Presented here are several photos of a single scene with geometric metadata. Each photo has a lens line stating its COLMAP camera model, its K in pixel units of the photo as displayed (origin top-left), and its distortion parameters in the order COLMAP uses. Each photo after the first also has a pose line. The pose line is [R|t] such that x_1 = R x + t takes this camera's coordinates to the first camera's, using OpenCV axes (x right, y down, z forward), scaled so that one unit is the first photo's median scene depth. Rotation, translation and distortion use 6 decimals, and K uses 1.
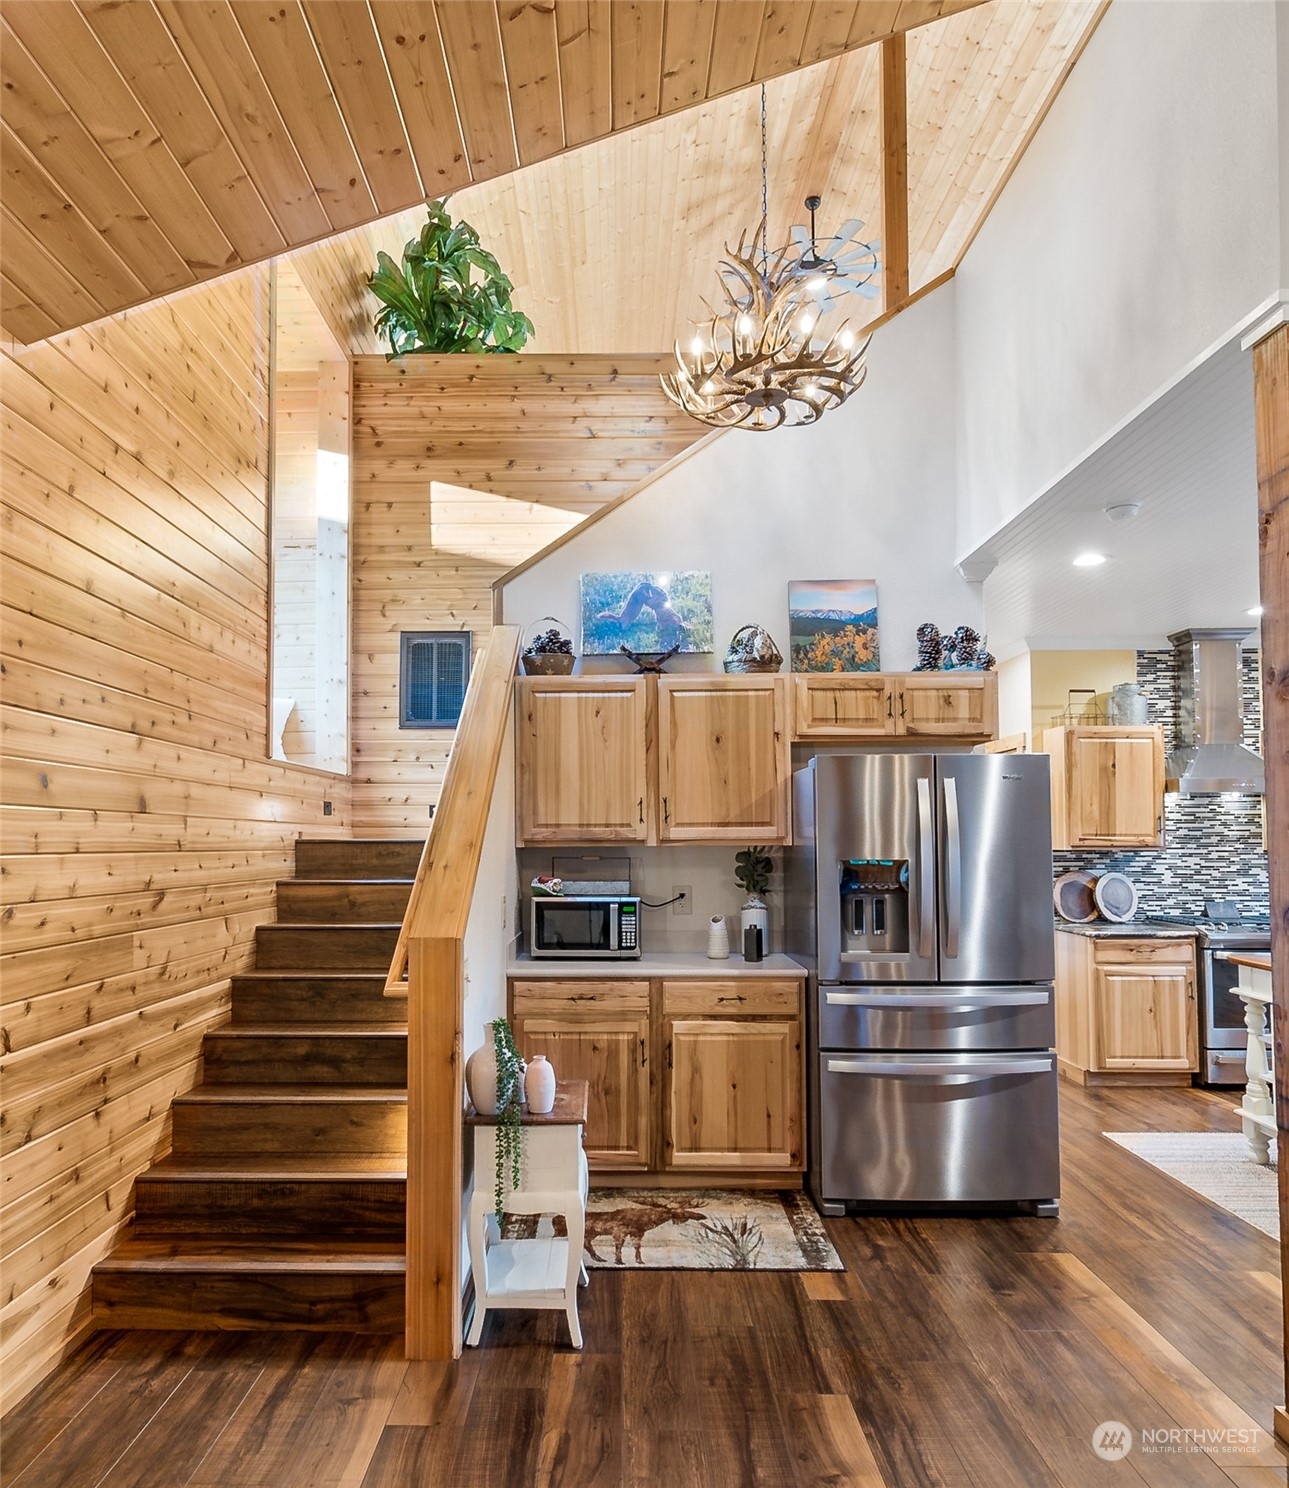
lens RADIAL K [[1023.4, 0, 594.6], [0, 1023.4, 798.1], [0, 0, 1]] dist [0.005566, 0.007879]
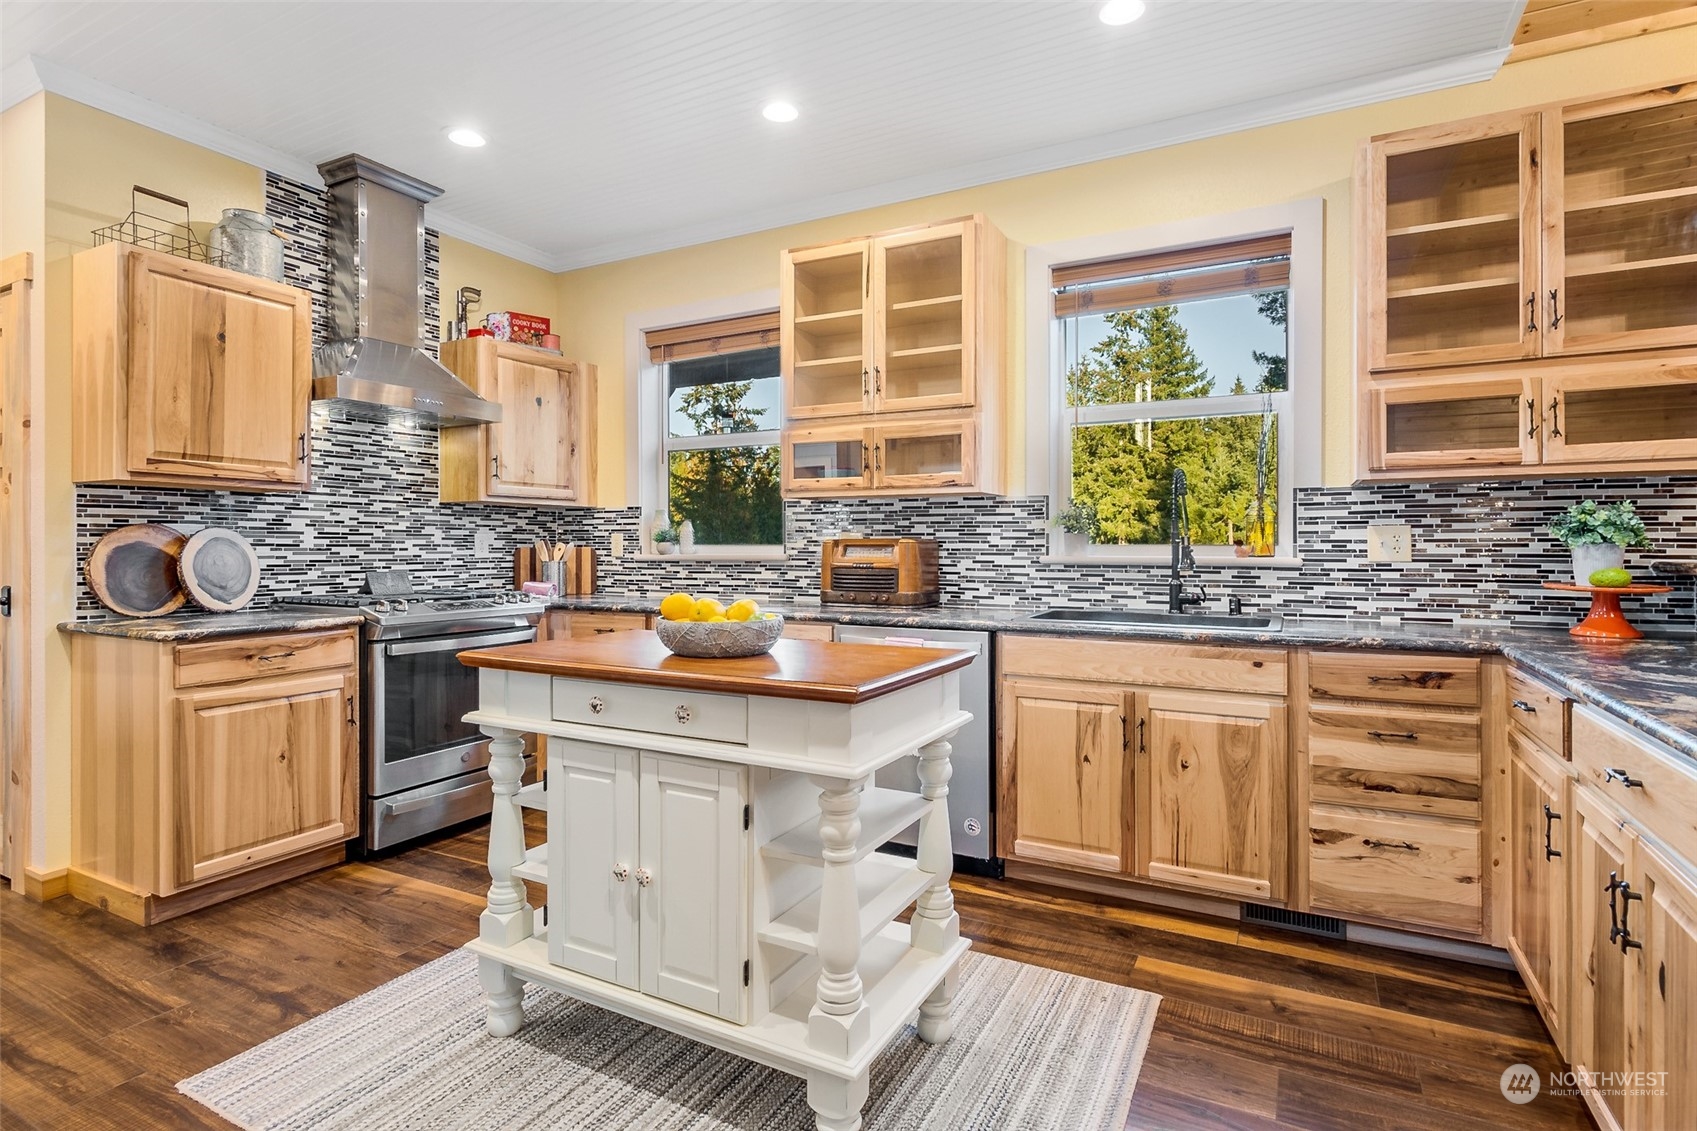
lens RADIAL K [[850.2, 0, 847.2], [0, 850.2, 545.5], [0, 0, 1]] dist [0.010603, -0.004782]
pose [[0.446493, 0.001533, 0.894786, 0.332408], [-0.036425, 0.999201, 0.016464, 0.088997], [-0.894046, -0.039943, 0.446192, 0.664035]]
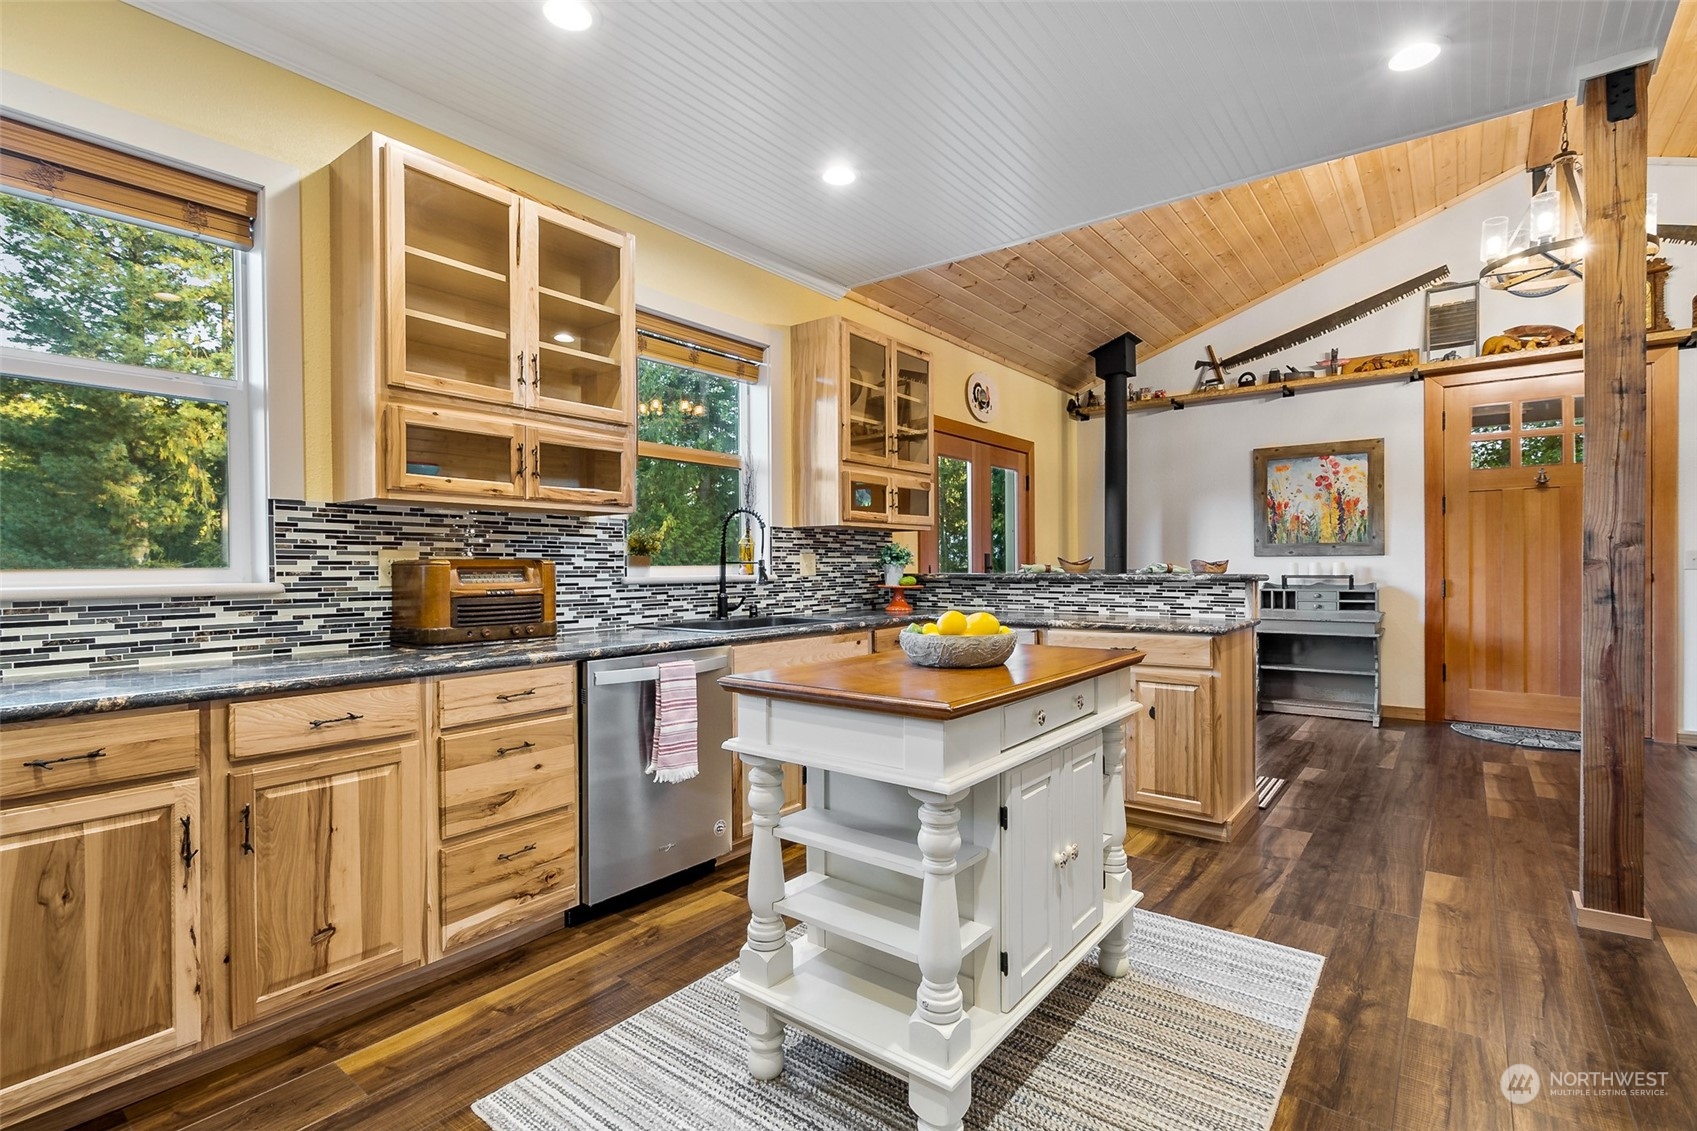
lens RADIAL K [[769.9, 0, 853.7], [0, 769.9, 574.8], [0, 0, 1]] dist [0.010512, -0.005139]
pose [[-0.798239, -0.000562, 0.602340, 0.483669], [-0.016573, 0.999641, -0.021030, 0.114259], [-0.602112, -0.026770, -0.797962, 1.298936]]
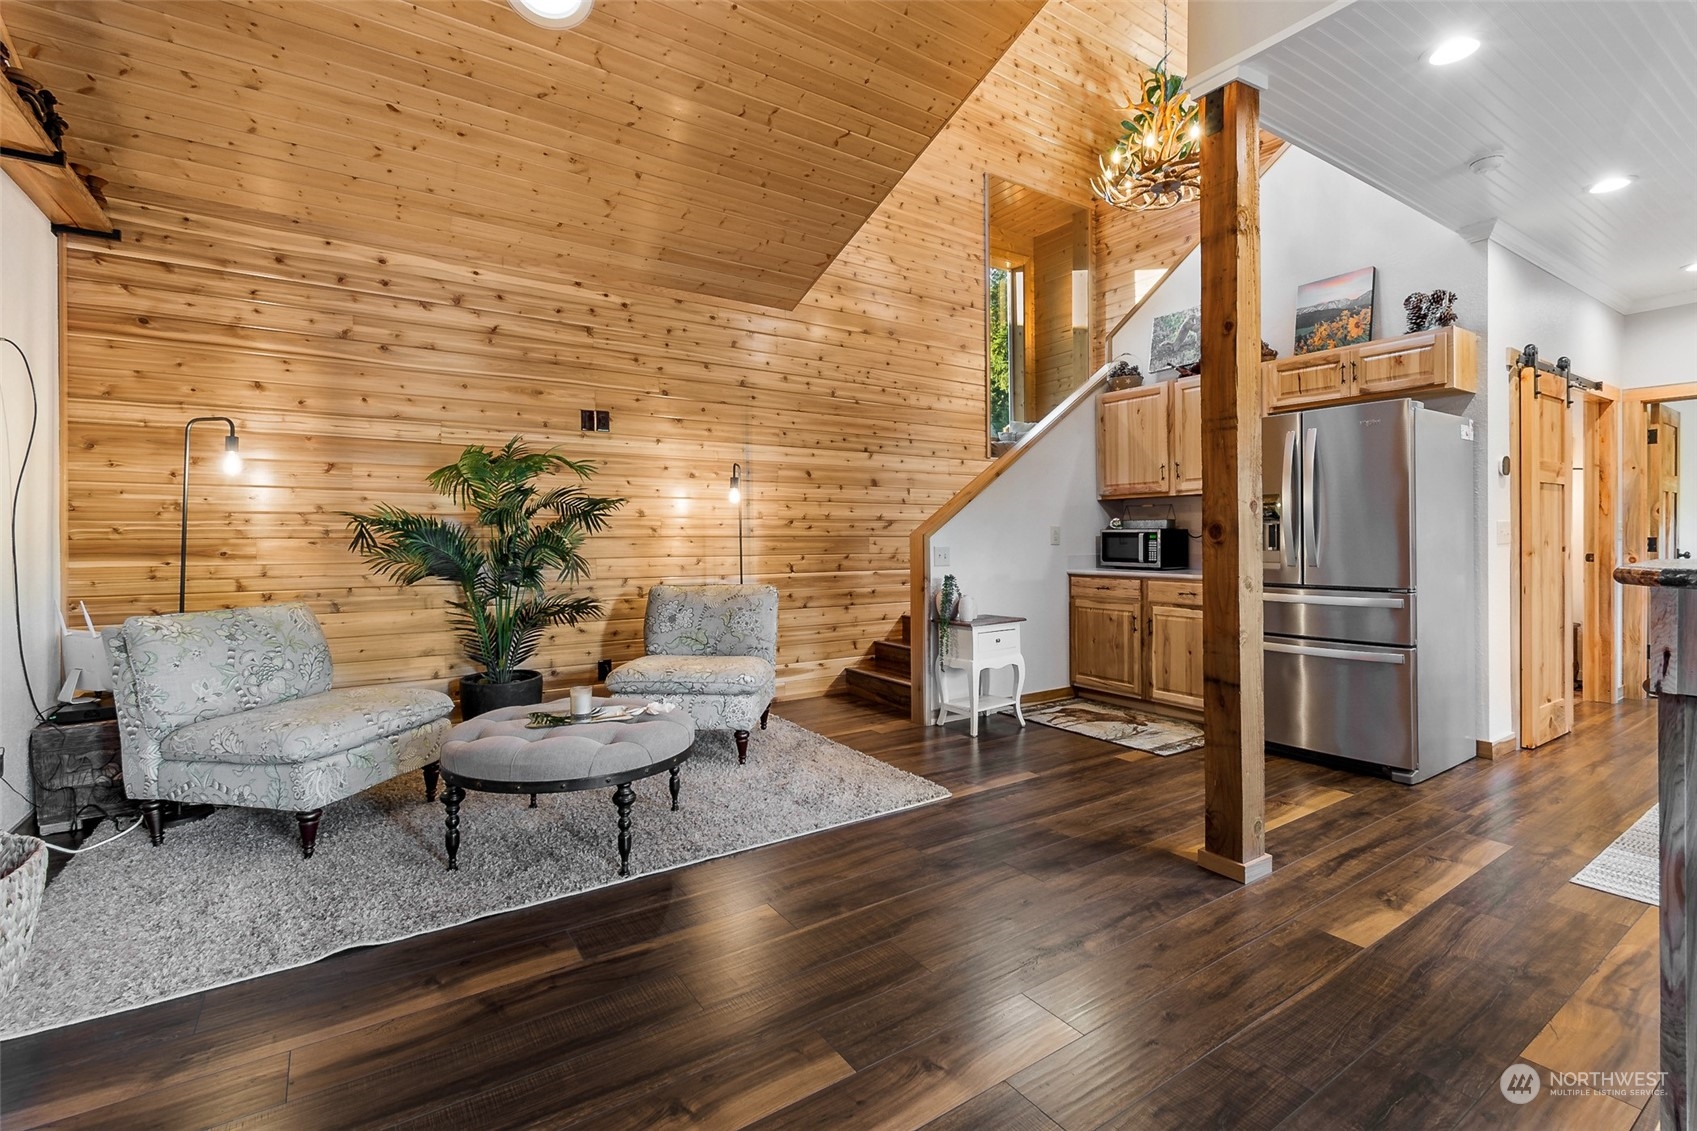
lens RADIAL K [[769.9, 0, 853.8], [0, 769.9, 524.0], [0, 0, 1]] dist [0.010512, -0.005139]
pose [[0.581546, -0.013950, -0.813394, 0.700601], [0.038113, 0.999222, 0.010112, 0.059945], [0.812620, -0.036881, 0.581626, -0.035099]]
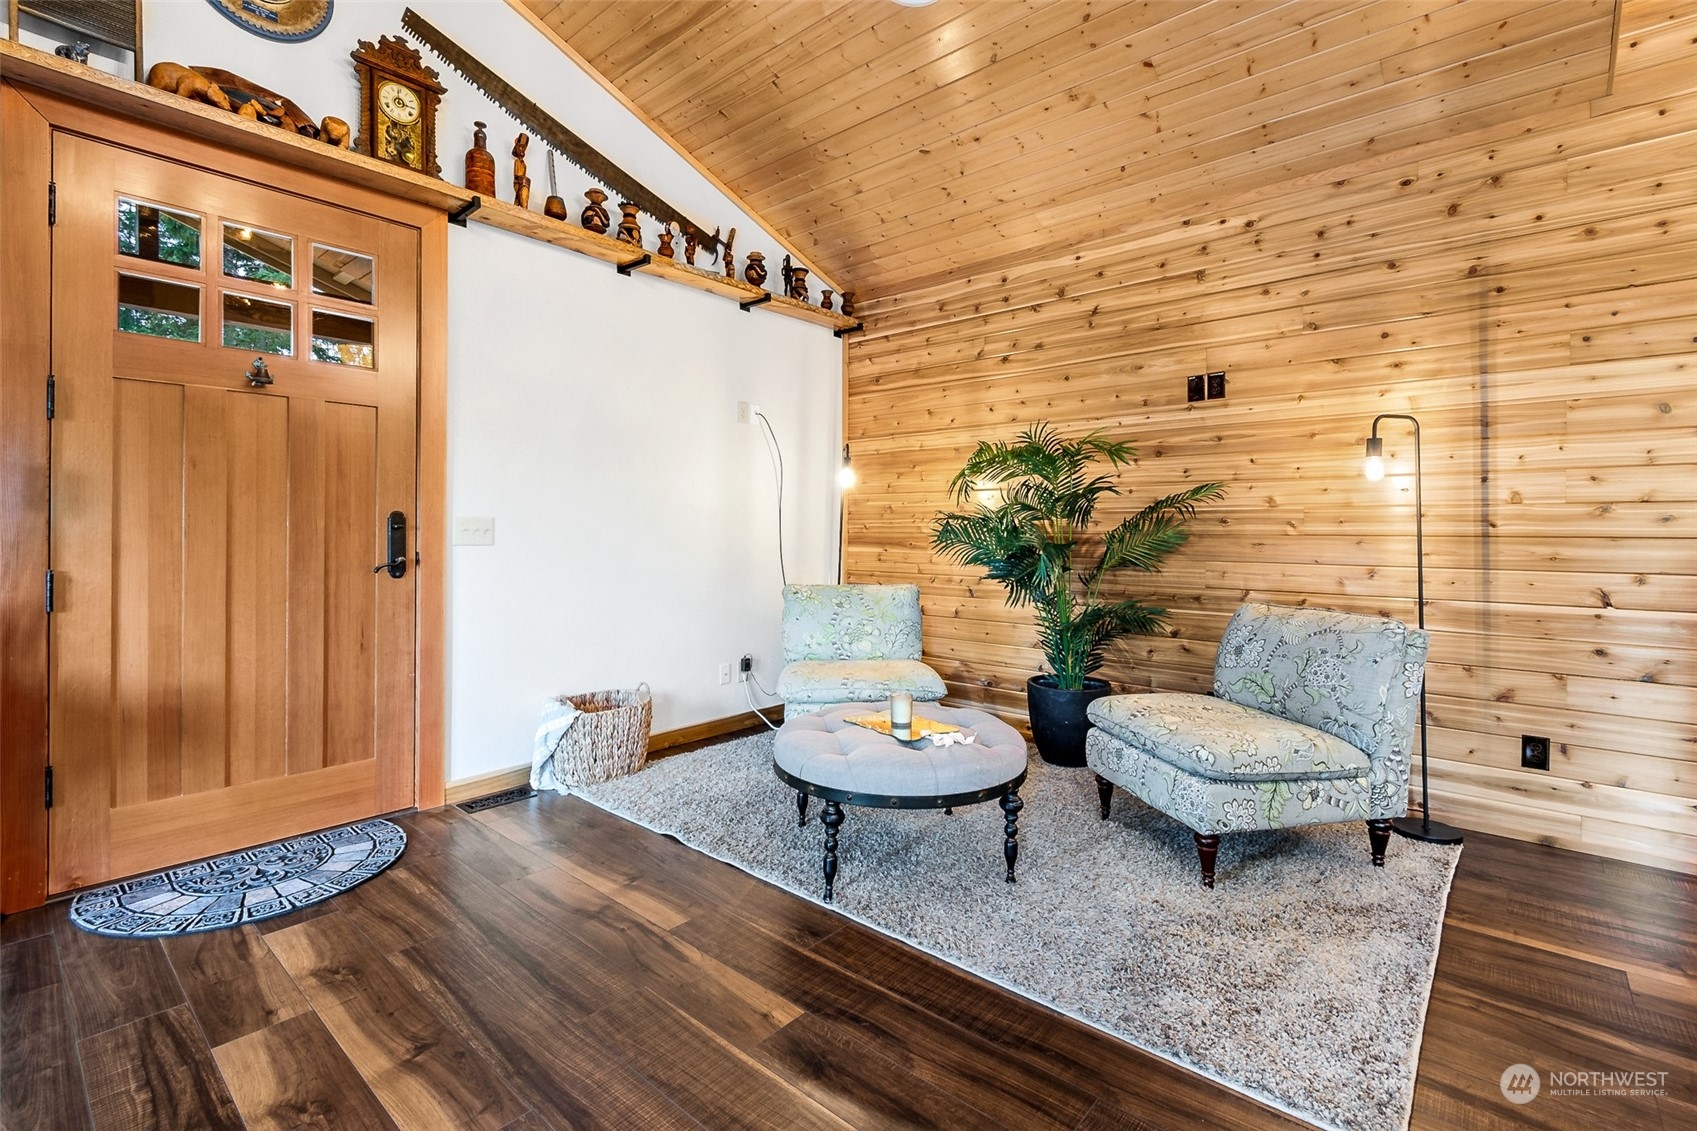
lens RADIAL K [[769.9, 0, 853.0], [0, 769.9, 525.1], [0, 0, 1]] dist [0.010512, -0.005139]
pose [[-0.643658, -0.009482, -0.765254, 0.525964], [0.028151, 0.998953, -0.036055, 0.083506], [0.764795, -0.044750, -0.642717, 0.518574]]
